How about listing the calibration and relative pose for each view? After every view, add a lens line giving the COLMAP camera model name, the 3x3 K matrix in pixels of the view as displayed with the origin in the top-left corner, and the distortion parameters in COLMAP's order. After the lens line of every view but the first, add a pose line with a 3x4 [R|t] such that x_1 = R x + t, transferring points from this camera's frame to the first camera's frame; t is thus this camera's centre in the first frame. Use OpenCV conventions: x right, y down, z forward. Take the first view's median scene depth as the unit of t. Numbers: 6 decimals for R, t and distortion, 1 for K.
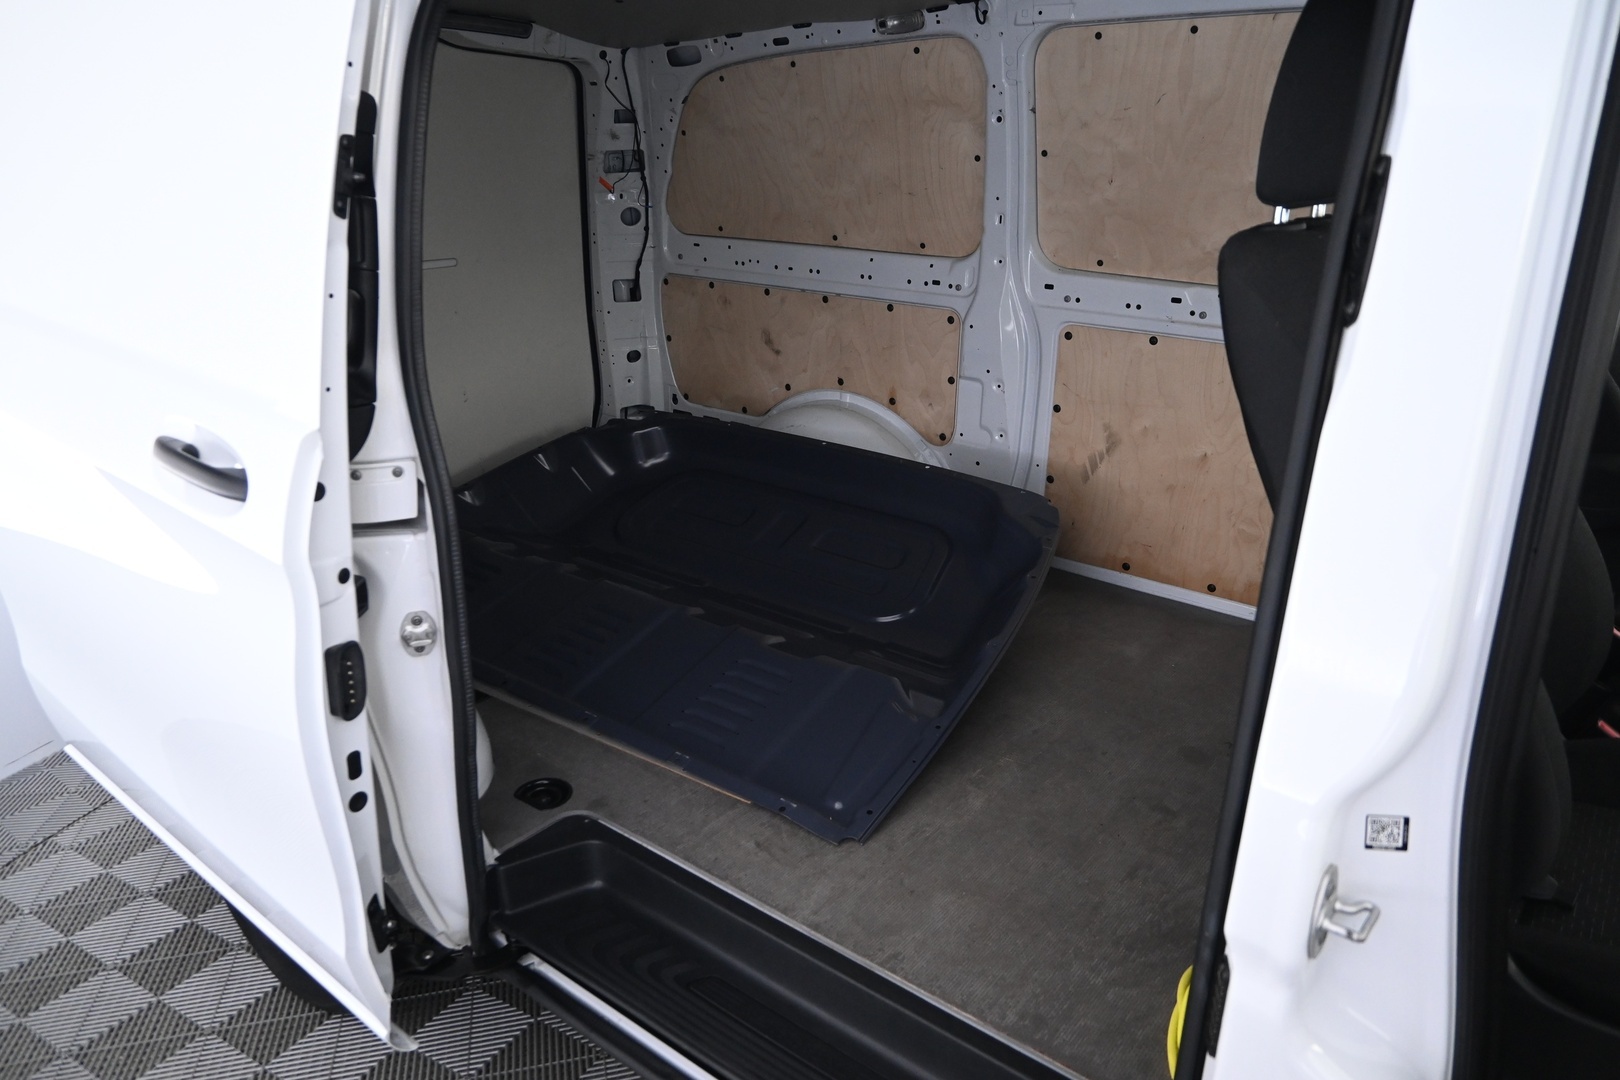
lens RADIAL K [[1127.3, 0, 809.2], [0, 1127.3, 539.4], [0, 0, 1]] dist [-0.002062, 0.005406]
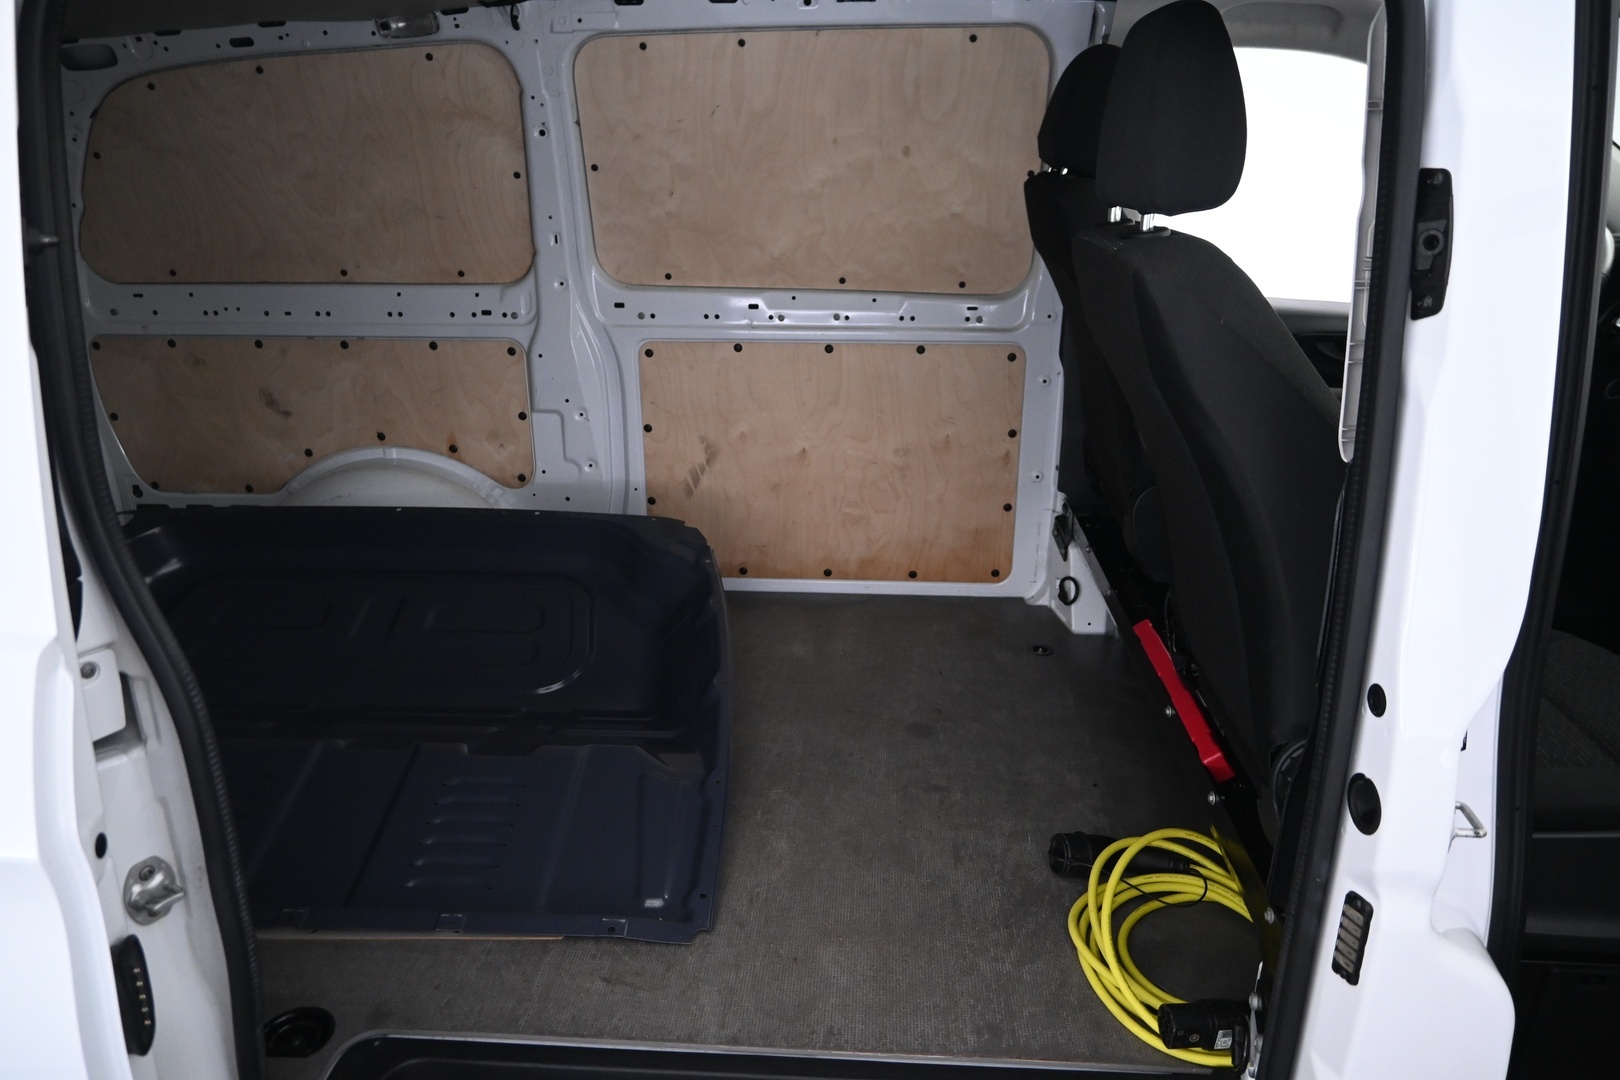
lens RADIAL K [[1127.3, 0, 809.1], [0, 1127.3, 537.2], [0, 0, 1]] dist [-0.002062, 0.005406]
pose [[0.822992, -0.206490, 0.529194, -0.203229], [0.209274, 0.976282, 0.055483, -0.050171], [-0.528099, 0.065085, 0.846685, 0.112510]]
